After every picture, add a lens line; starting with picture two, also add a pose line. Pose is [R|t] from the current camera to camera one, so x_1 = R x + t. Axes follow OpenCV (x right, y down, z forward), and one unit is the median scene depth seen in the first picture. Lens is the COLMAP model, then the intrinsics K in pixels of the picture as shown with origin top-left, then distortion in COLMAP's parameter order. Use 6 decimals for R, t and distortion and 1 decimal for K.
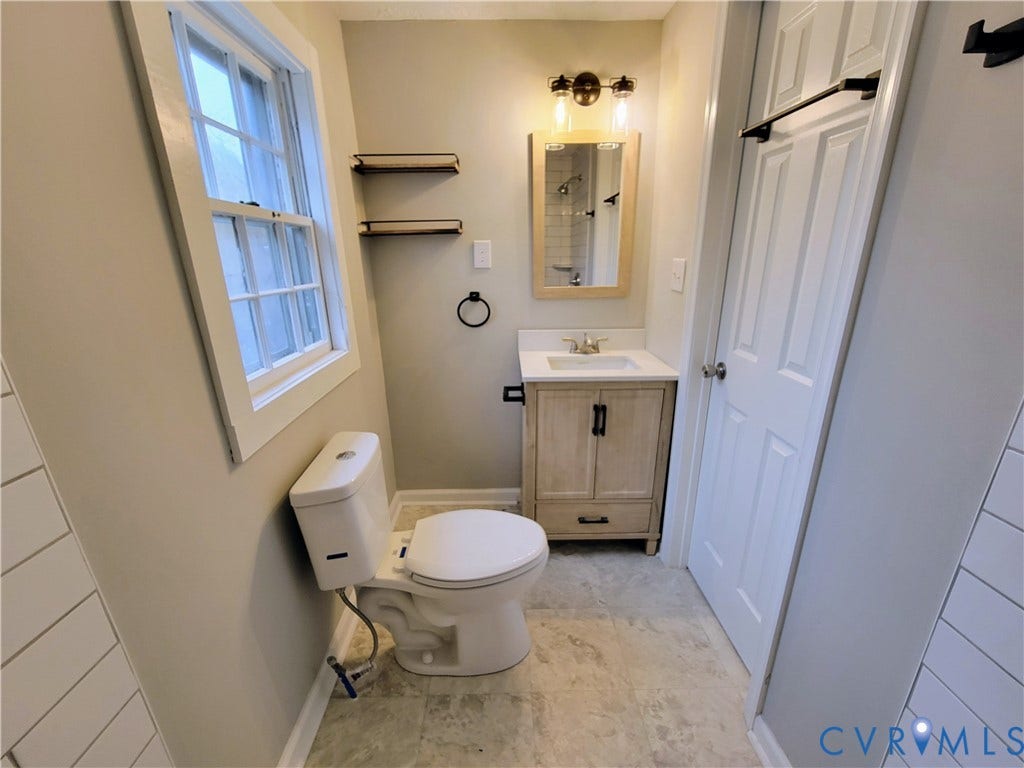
lens RADIAL K [[418.8, 0, 511.9], [0, 418.8, 388.6], [0, 0, 1]] dist [-0.002403, 0.000202]
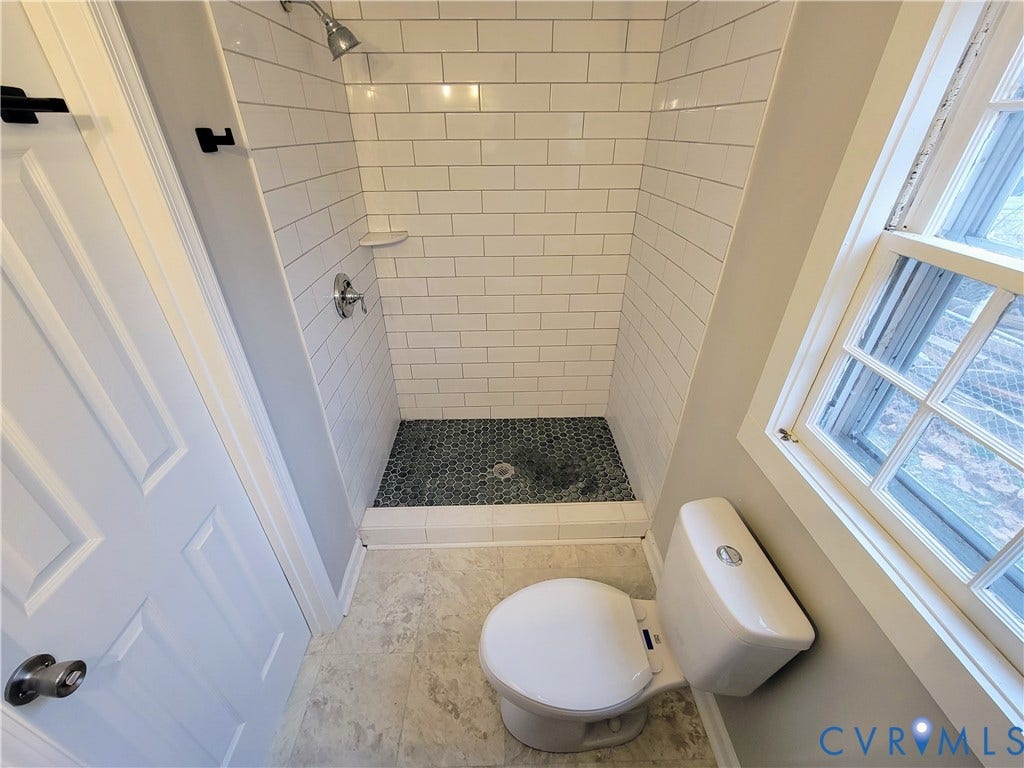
lens RADIAL K [[418.8, 0, 511.9], [0, 418.8, 388.6], [0, 0, 1]] dist [-0.002403, 0.000202]
pose [[-0.999925, 0.011260, 0.004863, 0.009967], [0.010904, 0.634614, 0.772752, -0.571956], [0.005616, 0.772747, -0.634689, 1.085395]]
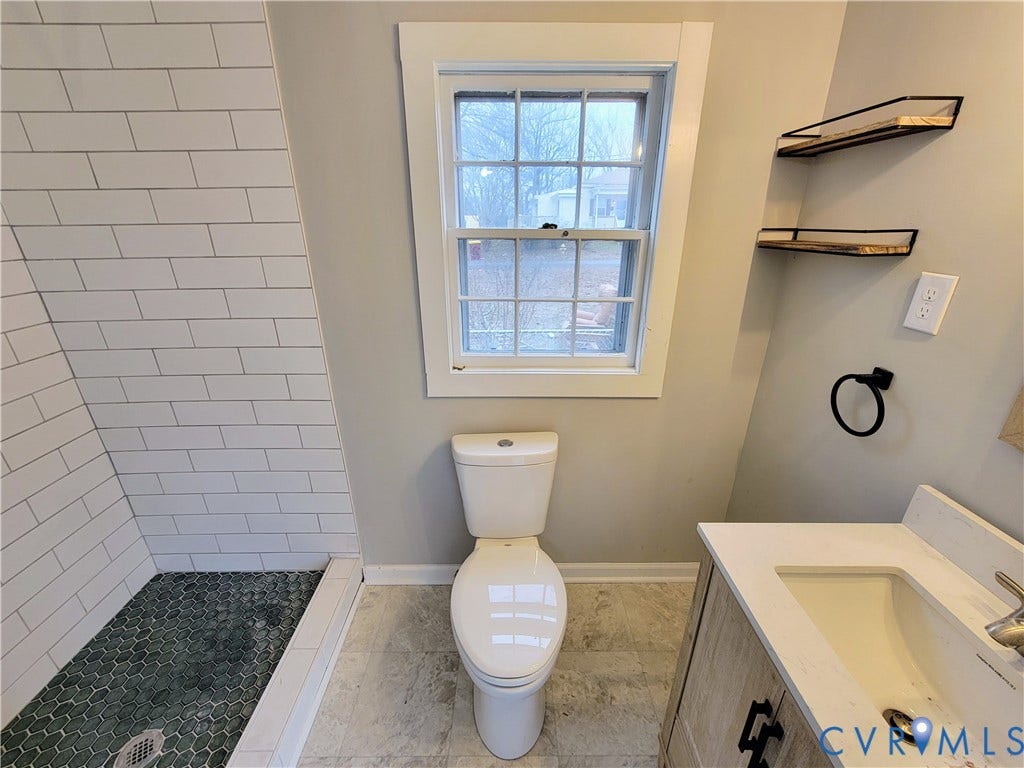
lens RADIAL K [[418.8, 0, 511.9], [0, 418.8, 388.6], [0, 0, 1]] dist [-0.002403, 0.000202]
pose [[-0.012148, 0.378592, -0.925484, 0.552747], [-0.317212, 0.876285, 0.362629, -0.350360], [0.948277, 0.297980, 0.109449, 0.726224]]
